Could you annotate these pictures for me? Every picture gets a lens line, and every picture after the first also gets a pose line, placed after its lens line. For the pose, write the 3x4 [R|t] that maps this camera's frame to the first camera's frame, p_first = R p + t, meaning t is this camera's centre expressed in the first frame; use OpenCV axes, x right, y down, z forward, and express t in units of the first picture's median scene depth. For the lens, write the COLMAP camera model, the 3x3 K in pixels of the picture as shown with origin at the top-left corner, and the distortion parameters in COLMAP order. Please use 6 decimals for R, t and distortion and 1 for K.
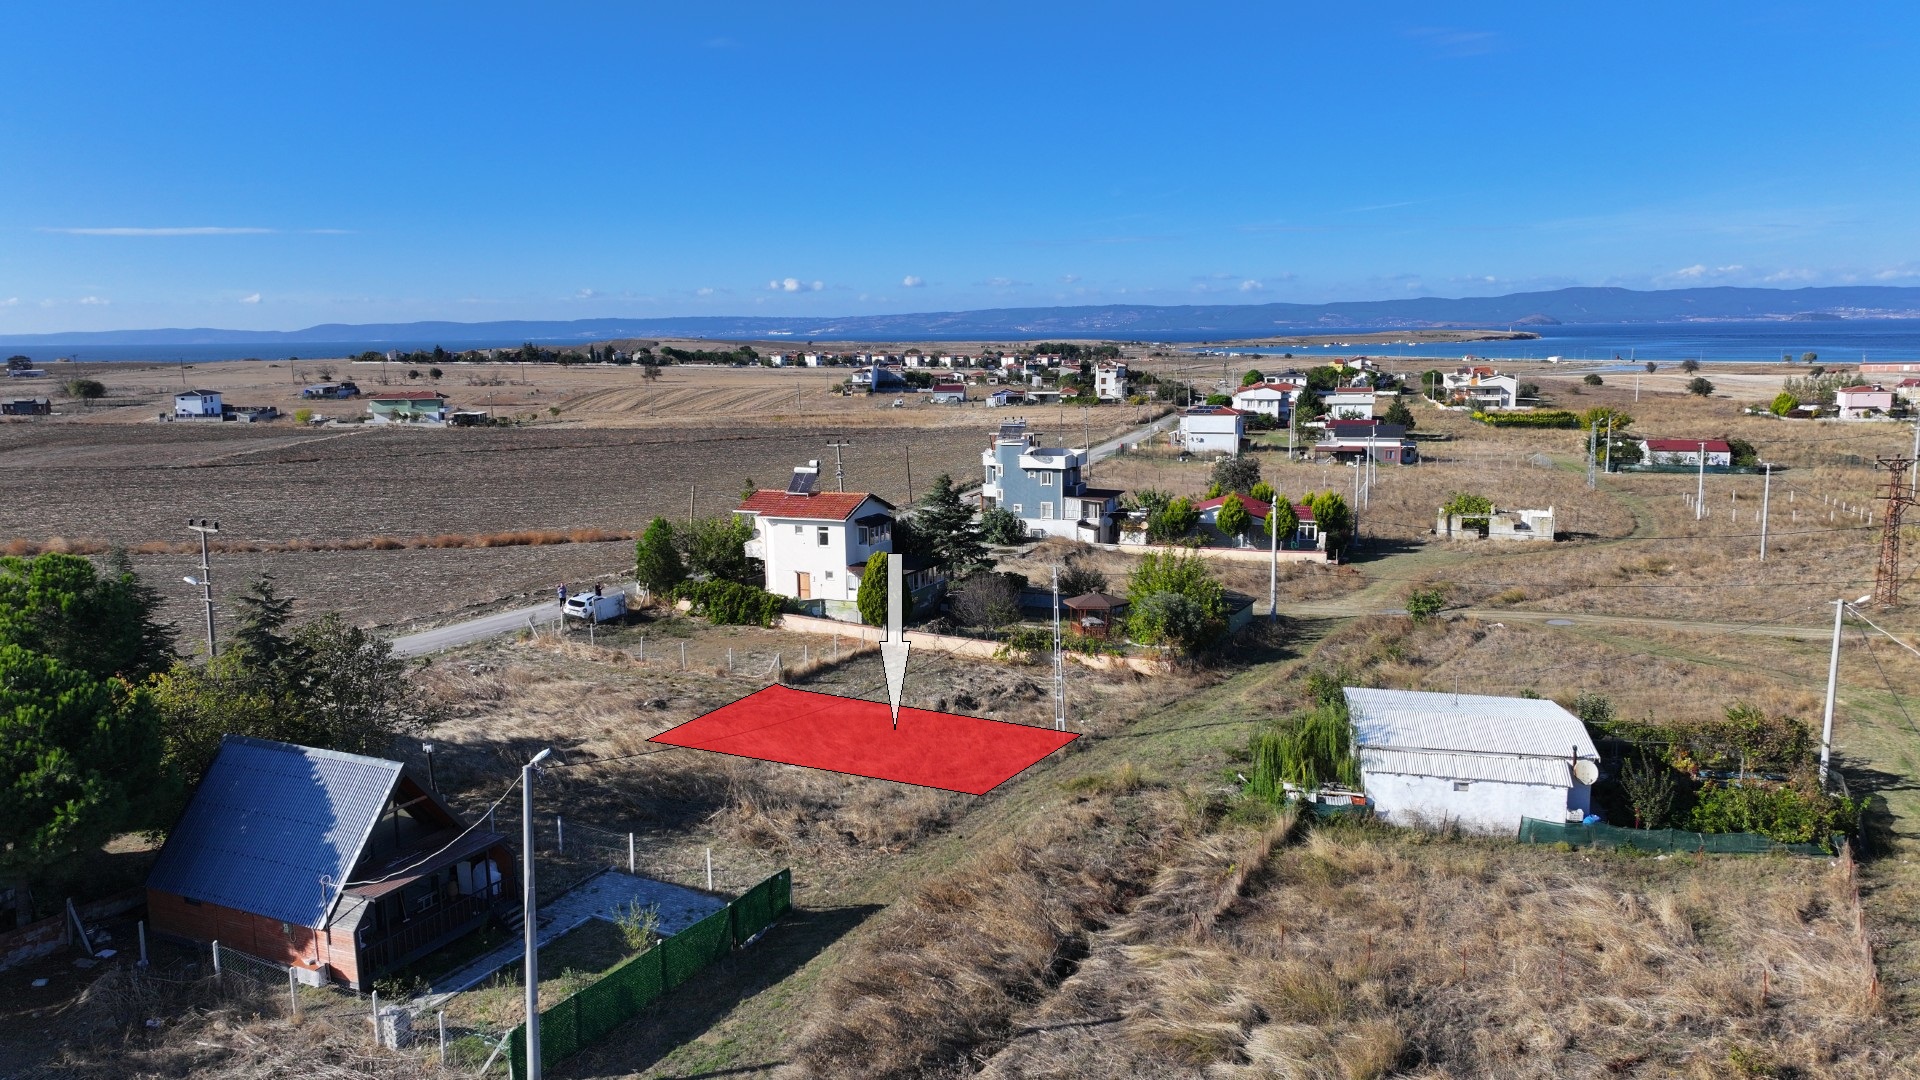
lens RADIAL K [[1365.2, 0, 960.0], [0, 1365.2, 540.0], [0, 0, 1]] dist [0.013177, -0.002335]
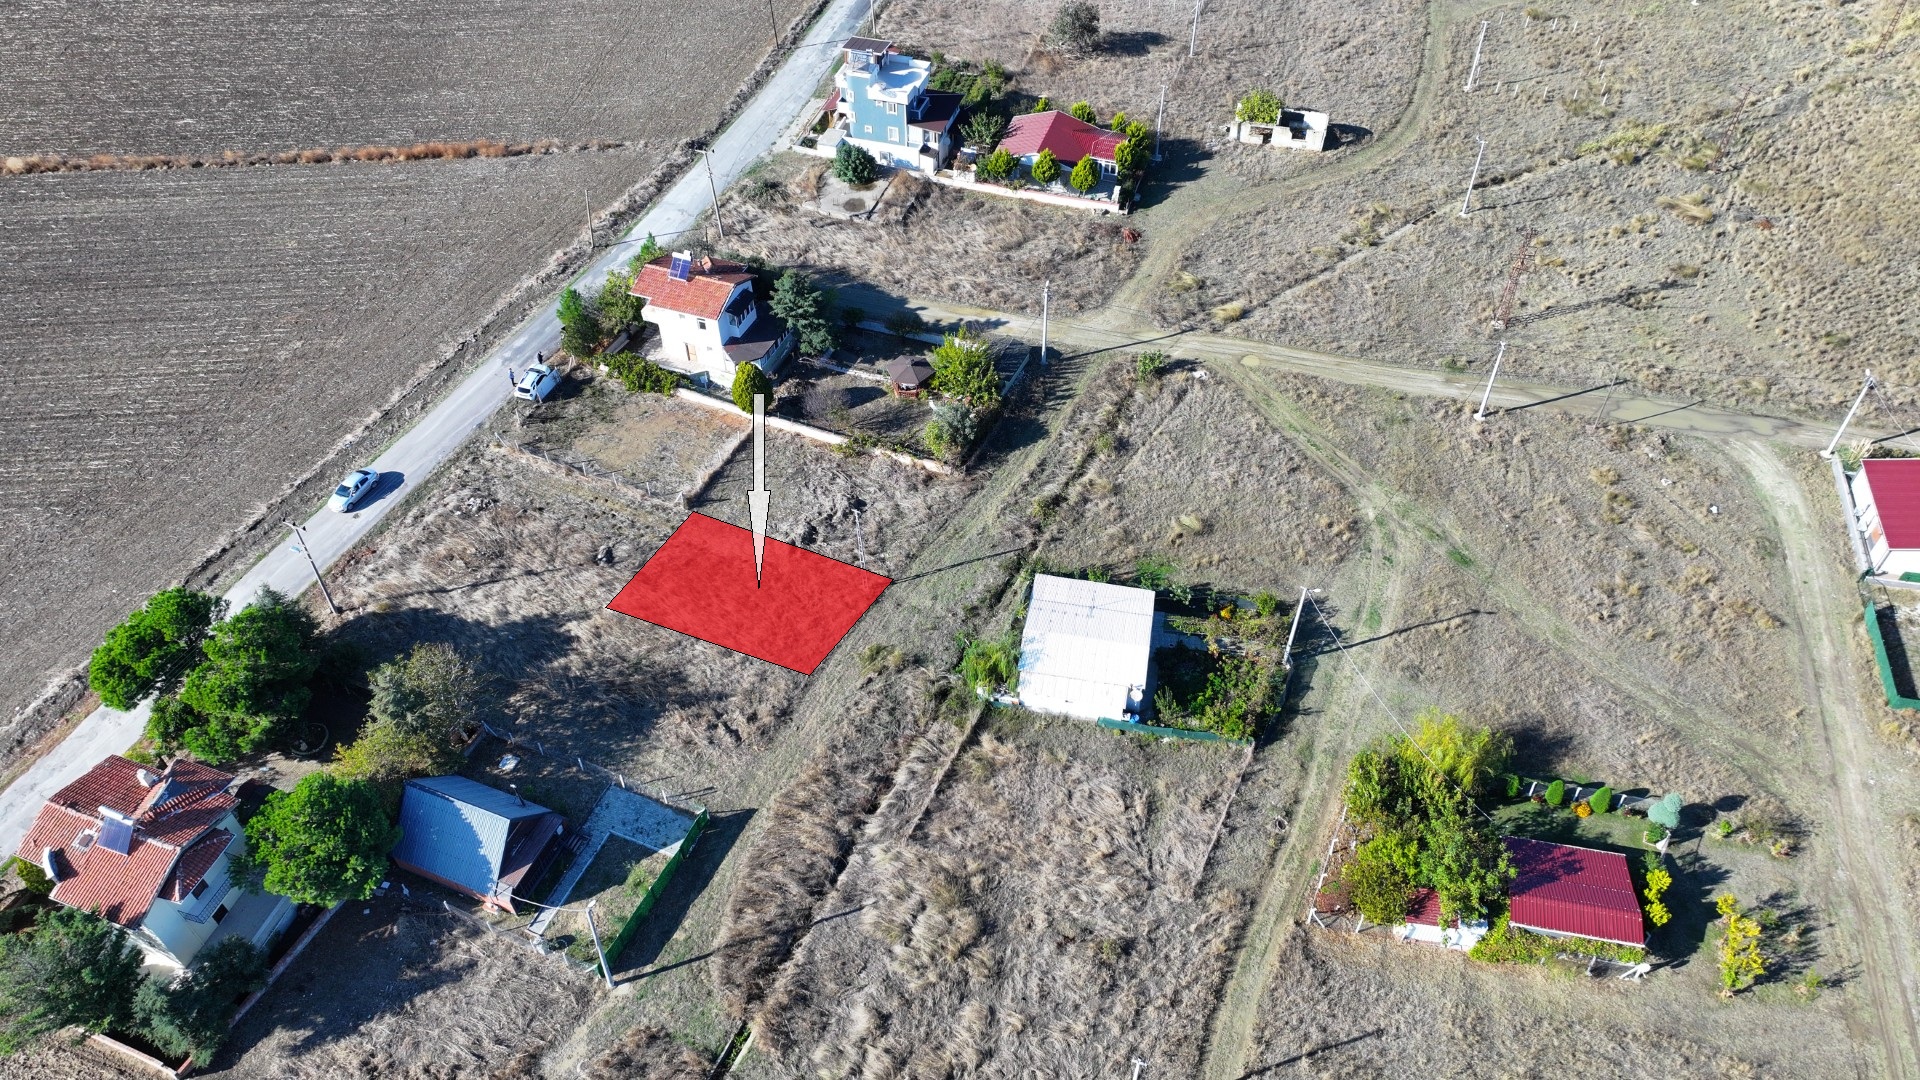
lens RADIAL K [[1365.2, 0, 960.0], [0, 1365.2, 540.0], [0, 0, 1]] dist [0.013177, -0.002335]
pose [[0.998630, -0.034664, 0.039196, 0.104655], [0.004332, 0.801278, 0.598276, -0.730159], [-0.052145, -0.597287, 0.800331, -0.219936]]
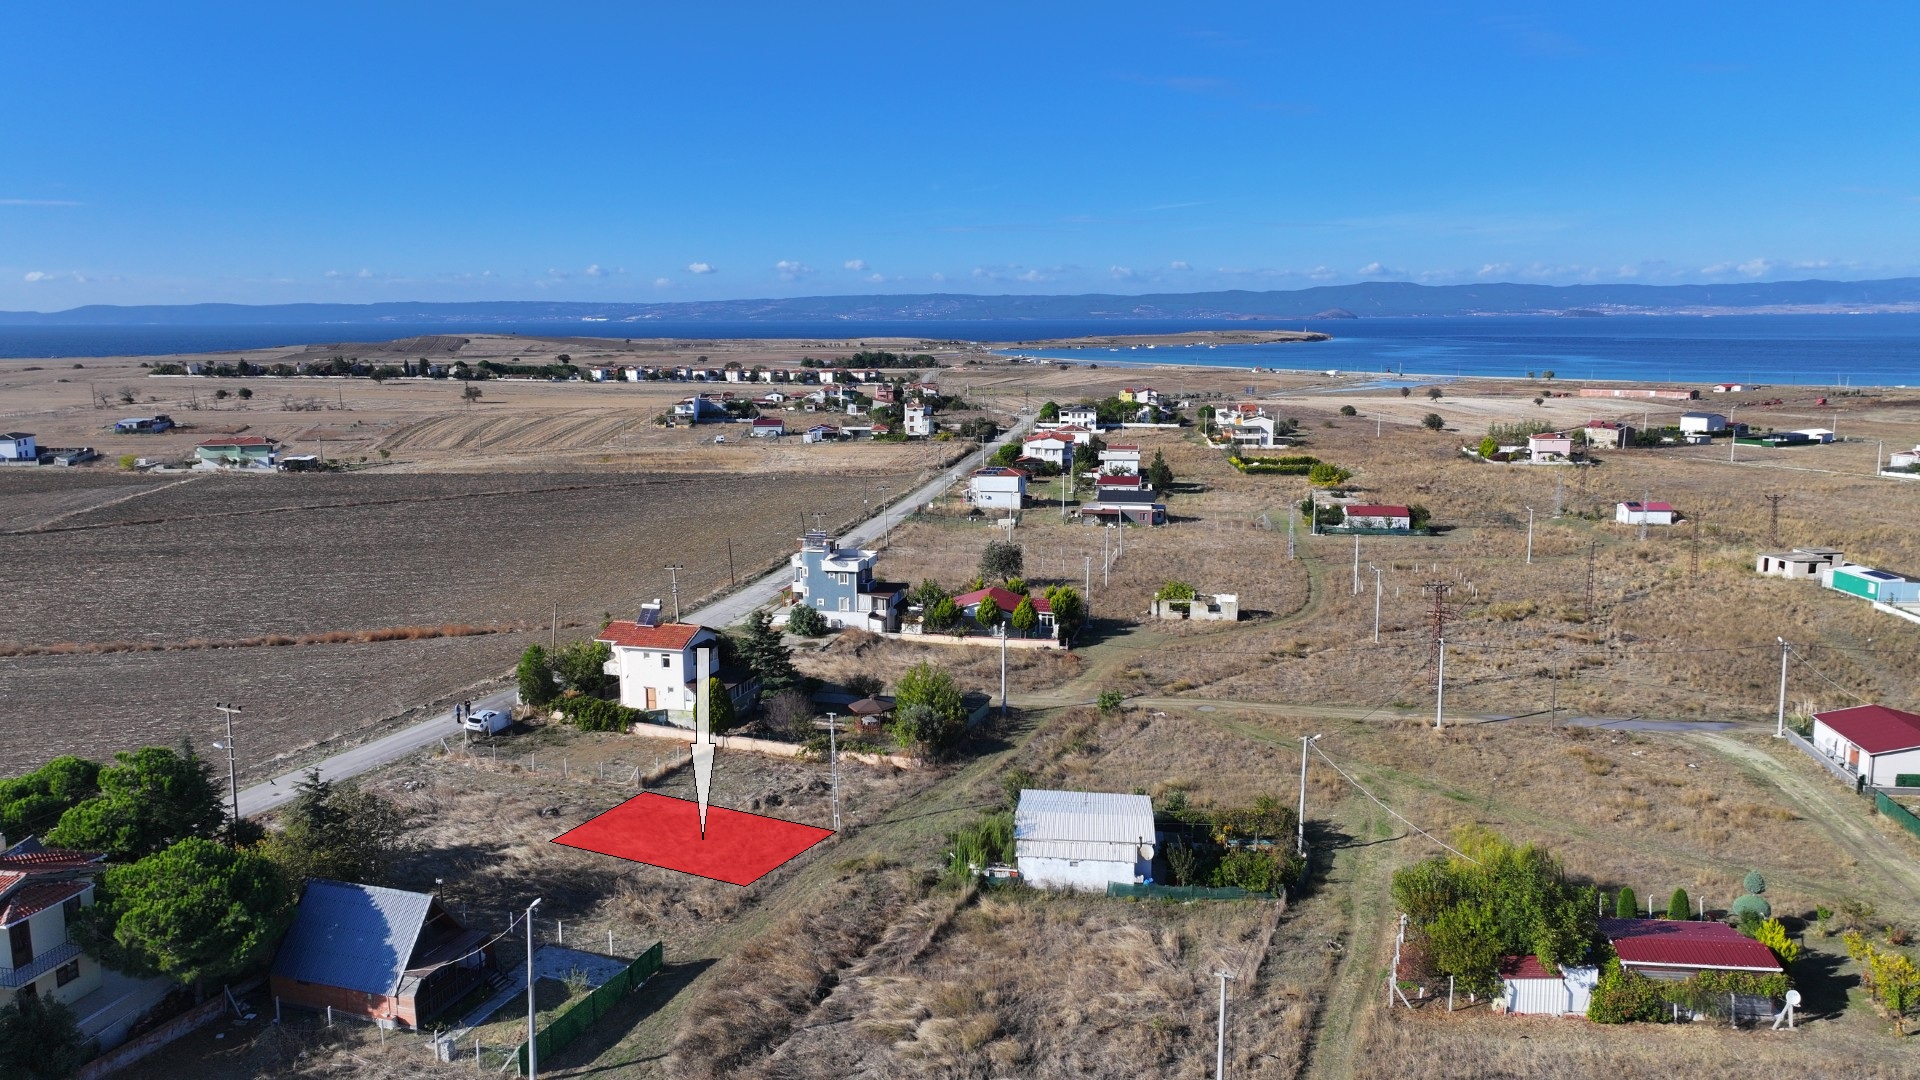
lens RADIAL K [[1365.2, 0, 960.0], [0, 1365.2, 540.0], [0, 0, 1]] dist [0.013177, -0.002335]
pose [[0.991722, -0.013216, 0.127722, 0.017659], [0.012056, 0.999879, 0.009855, -0.151991], [-0.127837, -0.008234, 0.991761, -0.407274]]
